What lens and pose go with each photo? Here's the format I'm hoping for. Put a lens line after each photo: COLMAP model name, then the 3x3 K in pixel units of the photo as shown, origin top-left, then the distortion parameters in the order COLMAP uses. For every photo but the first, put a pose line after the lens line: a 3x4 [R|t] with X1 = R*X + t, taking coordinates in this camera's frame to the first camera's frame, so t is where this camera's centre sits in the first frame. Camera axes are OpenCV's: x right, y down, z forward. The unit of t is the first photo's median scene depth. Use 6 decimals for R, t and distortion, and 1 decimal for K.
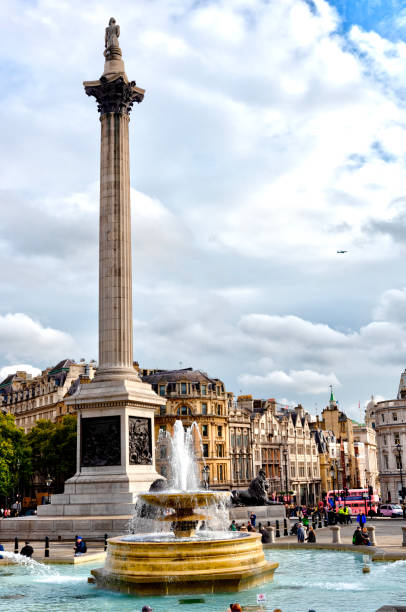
lens RADIAL K [[765.4, 0, 190.8], [0, 765.4, 293.6], [0, 0, 1]] dist [-0.010013, -0.030081]
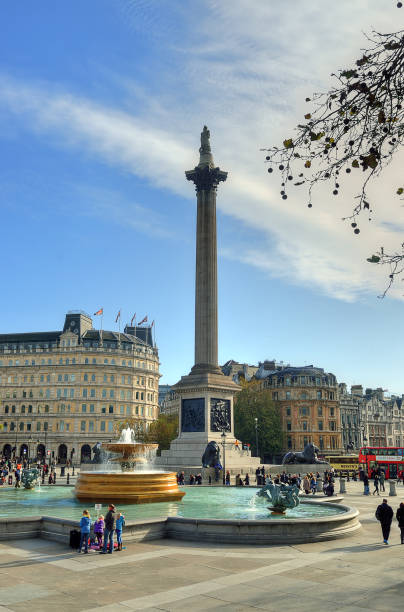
lens RADIAL K [[553.0, 0, 202.0], [0, 553.0, 306.0], [0, 0, 1]] dist [0.005470, 0.000573]
pose [[0.962978, -0.036802, -0.267057, 0.162532], [0.033670, 0.999300, -0.016299, 0.001301], [0.267470, 0.006703, 0.963543, -0.018292]]
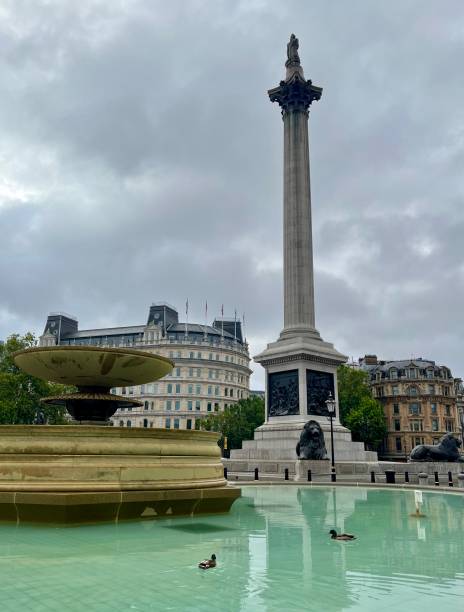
lens RADIAL K [[520.2, 0, 233.3], [0, 520.2, 314.7], [0, 0, 1]] dist [0.035233, -0.001647]
pose [[0.923351, -0.062033, -0.378912, 0.090887], [0.052015, 0.997974, -0.036627, 0.088880], [0.380416, 0.014111, 0.924708, 0.238209]]
